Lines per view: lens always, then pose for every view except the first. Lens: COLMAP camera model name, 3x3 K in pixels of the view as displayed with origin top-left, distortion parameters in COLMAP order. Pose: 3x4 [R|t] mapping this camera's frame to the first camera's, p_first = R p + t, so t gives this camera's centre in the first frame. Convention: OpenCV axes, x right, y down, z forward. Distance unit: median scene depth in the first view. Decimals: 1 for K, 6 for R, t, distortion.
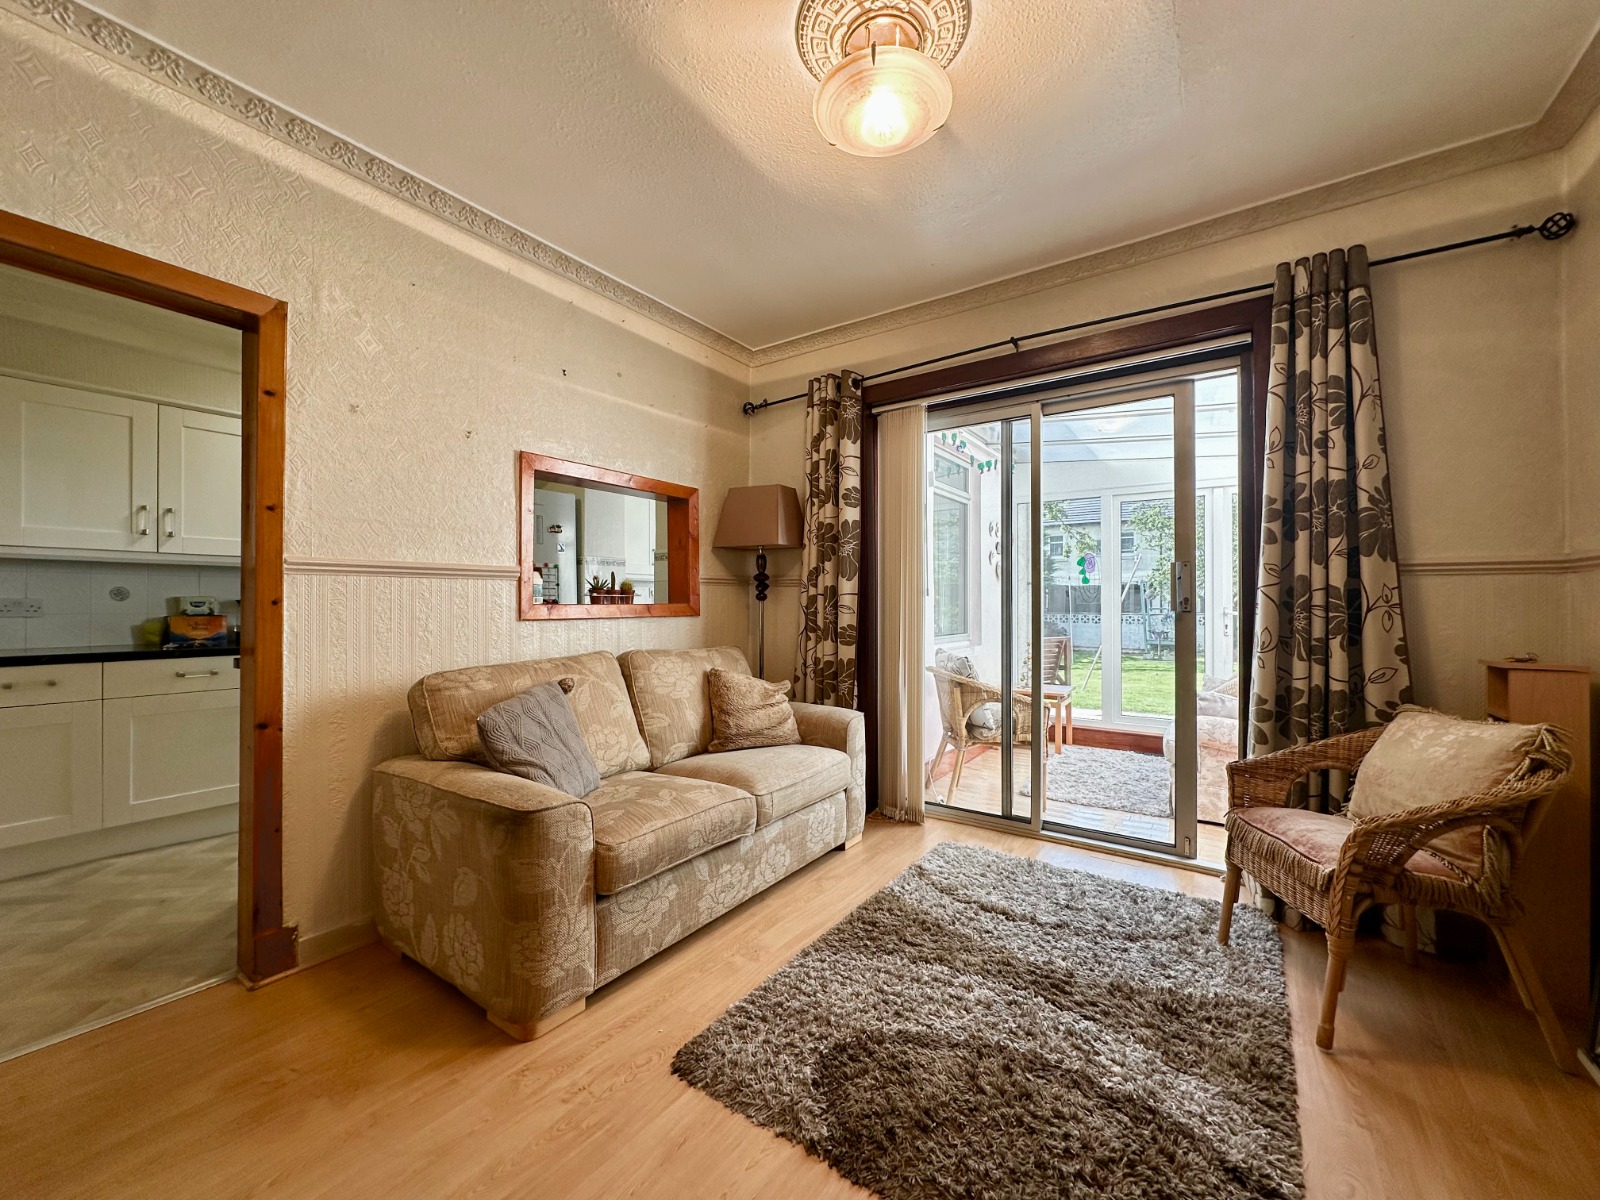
lens RADIAL K [[637.3, 0, 796.8], [0, 637.3, 603.9], [0, 0, 1]] dist [-0.005480, 0.001539]
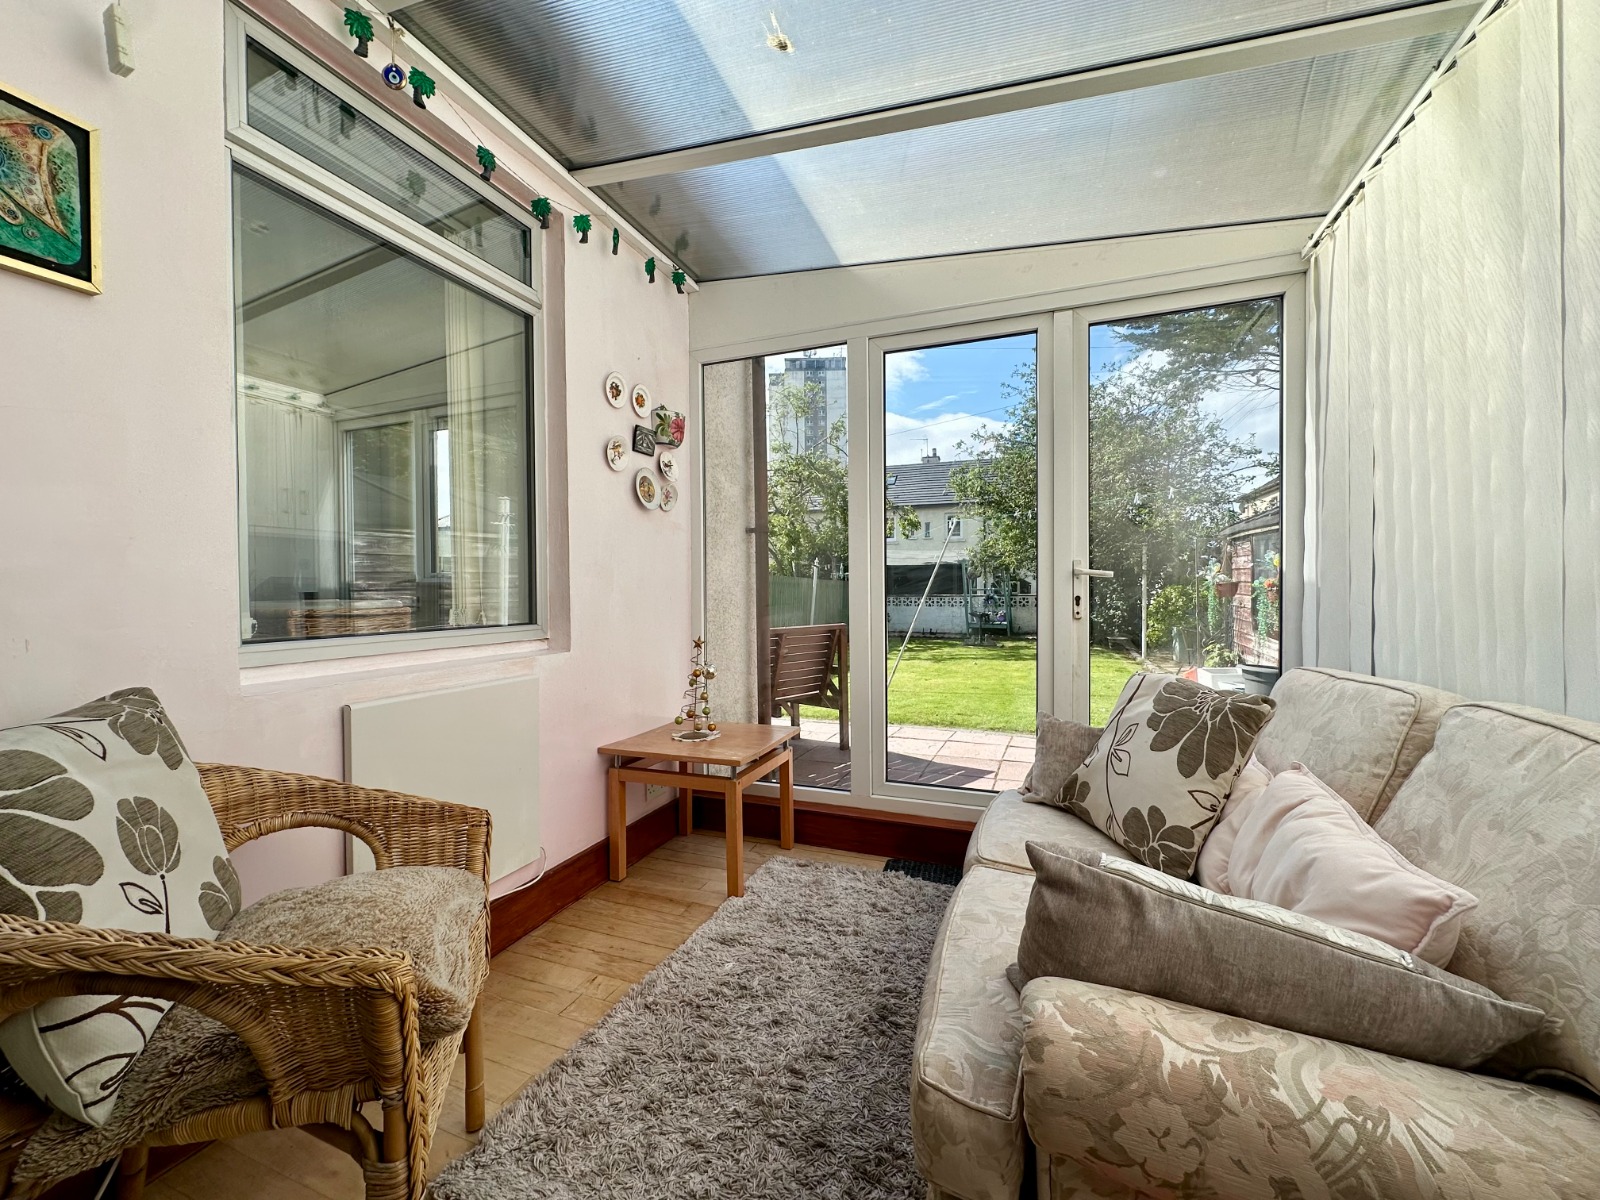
lens RADIAL K [[637.3, 0, 805.0], [0, 637.3, 599.1], [0, 0, 1]] dist [-0.005480, 0.001539]
pose [[0.970408, -0.008431, 0.241326, 0.333190], [0.005126, 0.999884, 0.014320, 0.024155], [-0.241418, -0.012659, 0.970339, 0.538825]]
